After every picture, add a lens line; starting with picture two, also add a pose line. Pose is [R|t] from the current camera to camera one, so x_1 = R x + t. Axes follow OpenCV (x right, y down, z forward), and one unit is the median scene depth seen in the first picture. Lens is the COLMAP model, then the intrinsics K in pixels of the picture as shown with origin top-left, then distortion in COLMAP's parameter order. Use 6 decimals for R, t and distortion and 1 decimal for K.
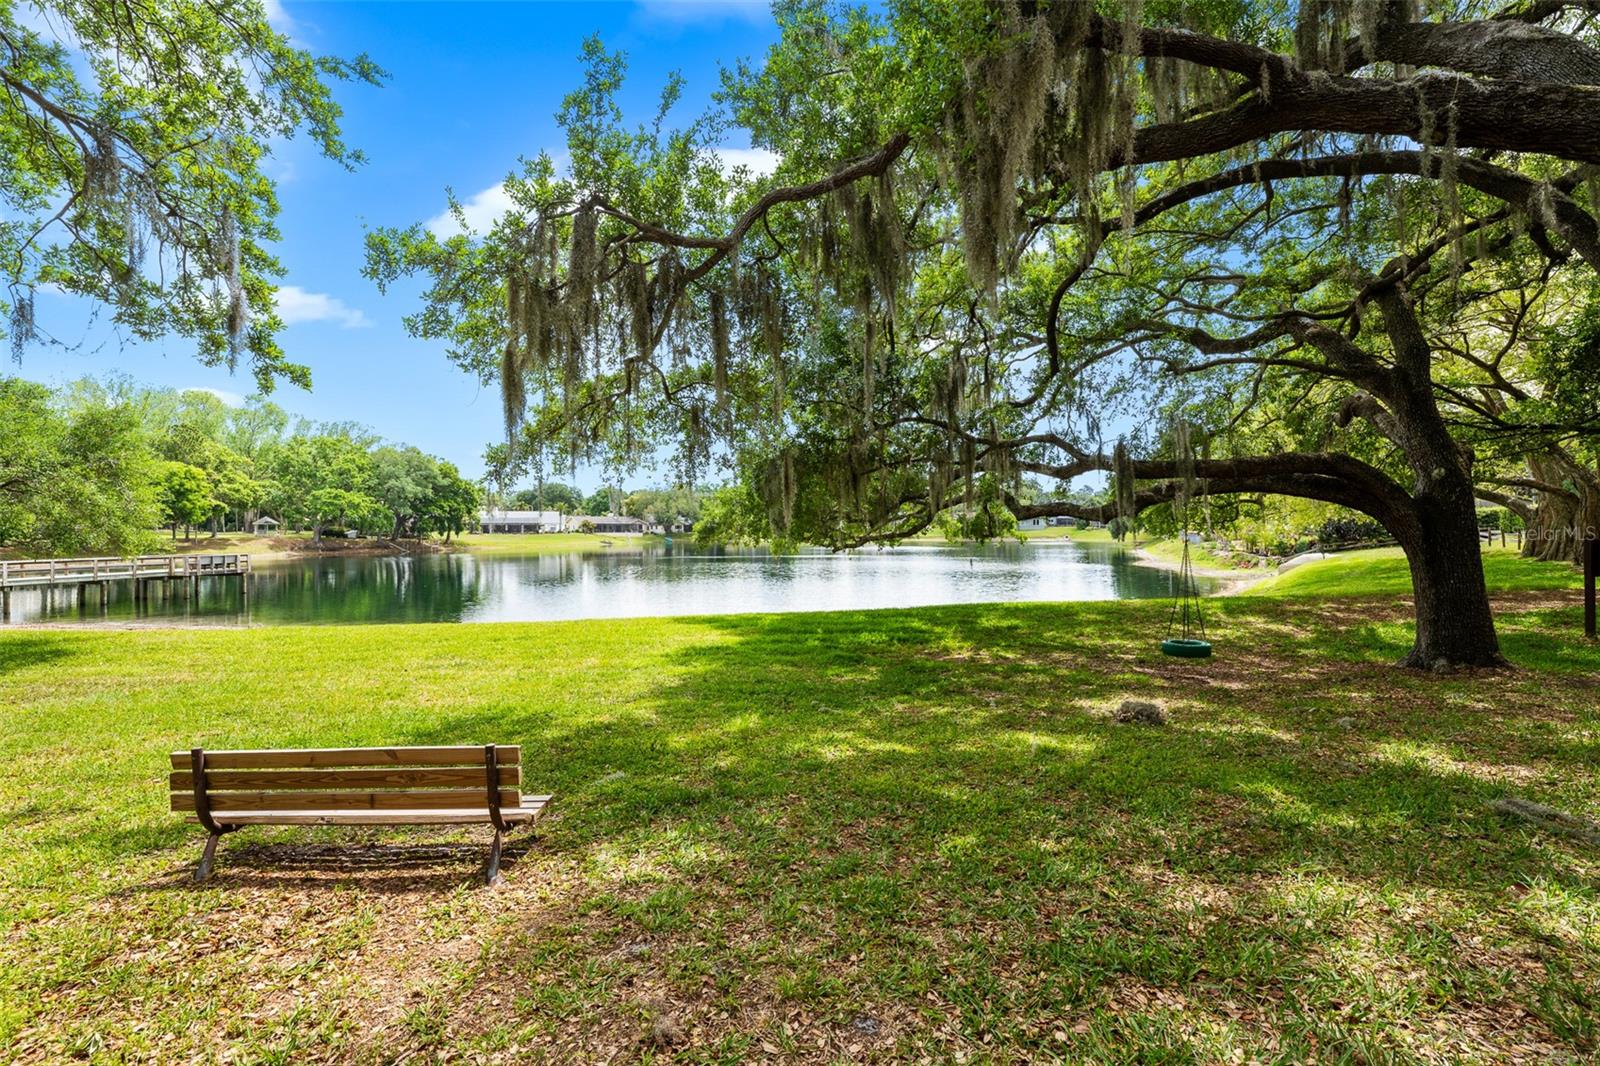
lens RADIAL K [[768.3, 0, 800.0], [0, 768.3, 533.0], [0, 0, 1]] dist [0.059851, 0.000094]
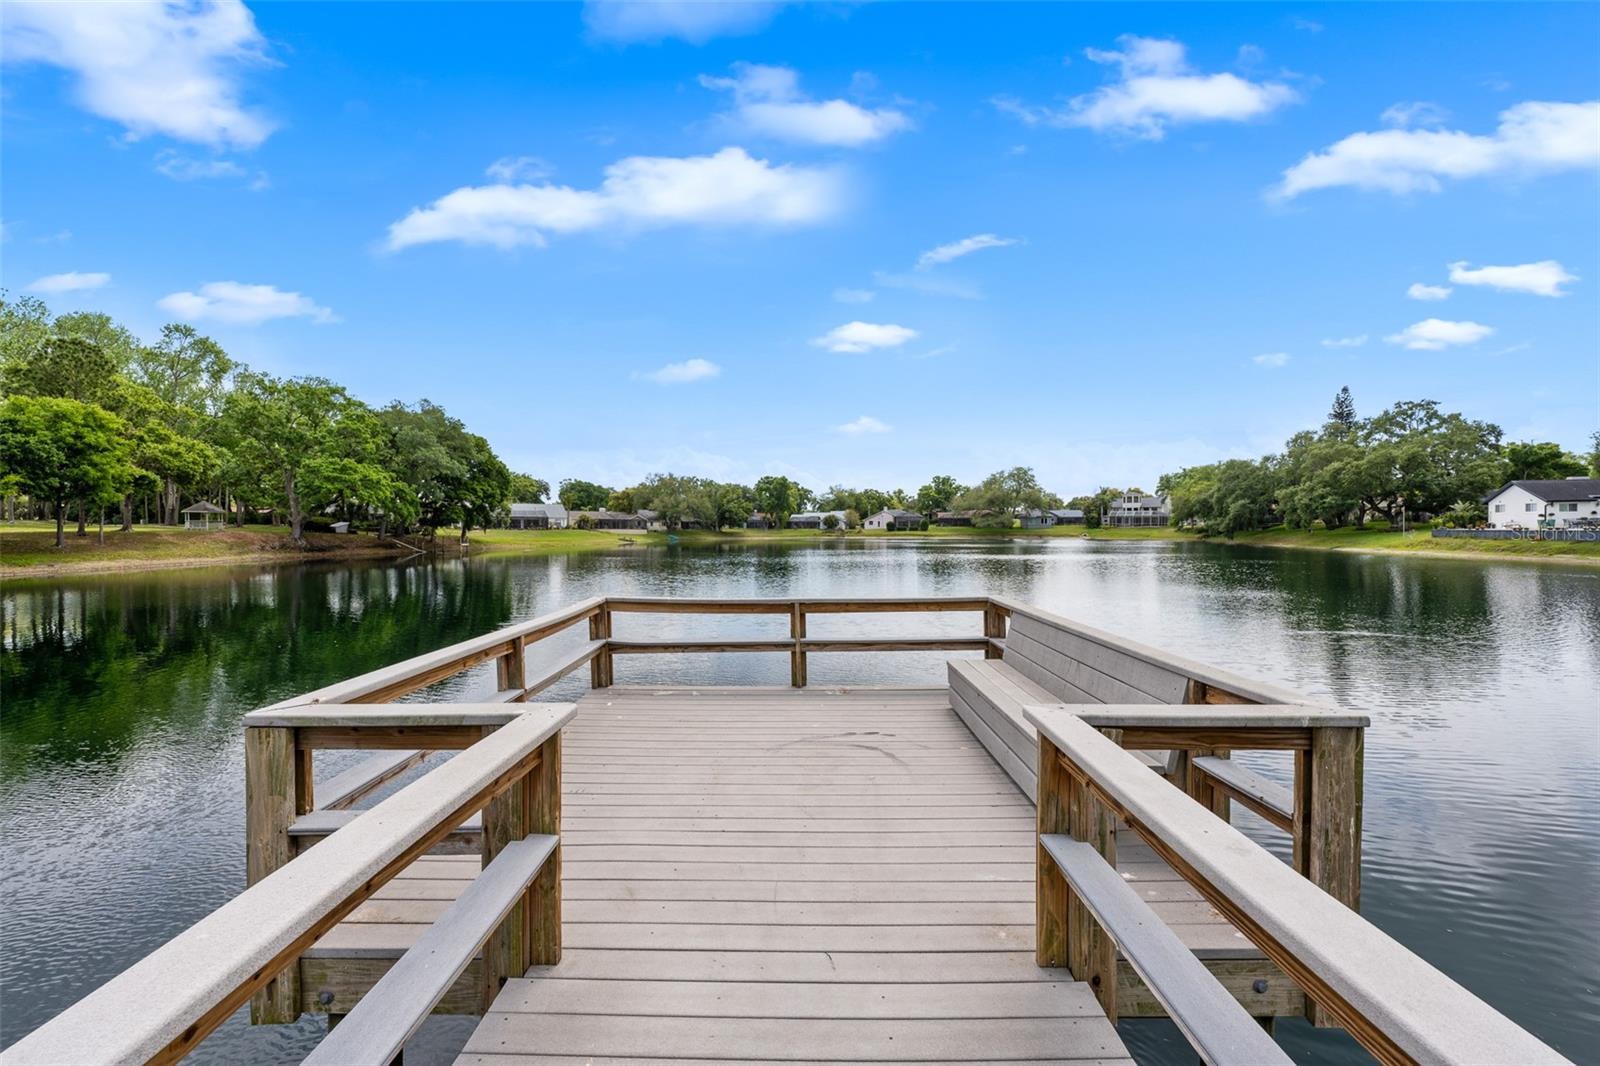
lens RADIAL K [[624.9, 0, 800.0], [0, 624.9, 533.0], [0, 0, 1]] dist [0.000049, 0.000143]
pose [[0.972351, -0.000442, 0.233523, -0.330801], [0.000504, 1.000000, -0.000204, 0.007268], [-0.233523, 0.000316, 0.972351, 0.388662]]
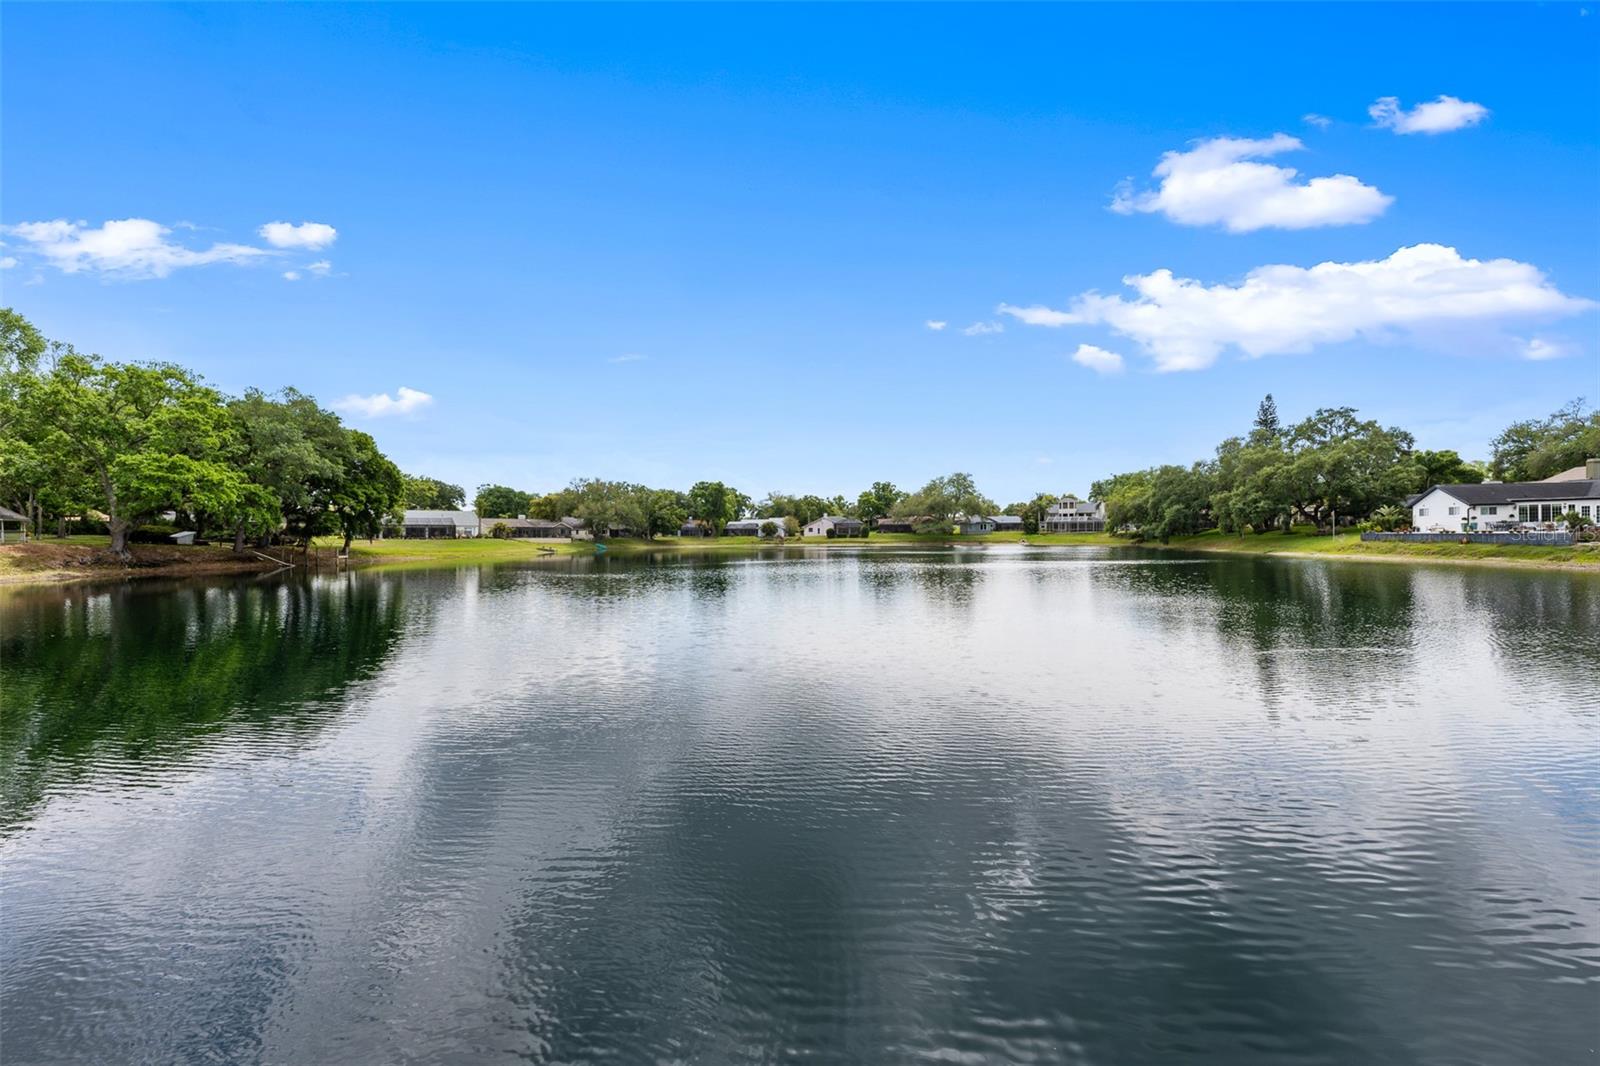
lens RADIAL K [[624.9, 0, 800.0], [0, 624.9, 533.0], [0, 0, 1]] dist [0.000049, 0.000143]
pose [[0.946203, -0.002856, 0.323561, -0.310284], [0.007072, 0.999905, -0.011855, 0.007144], [-0.323496, 0.013505, 0.946133, 0.435954]]
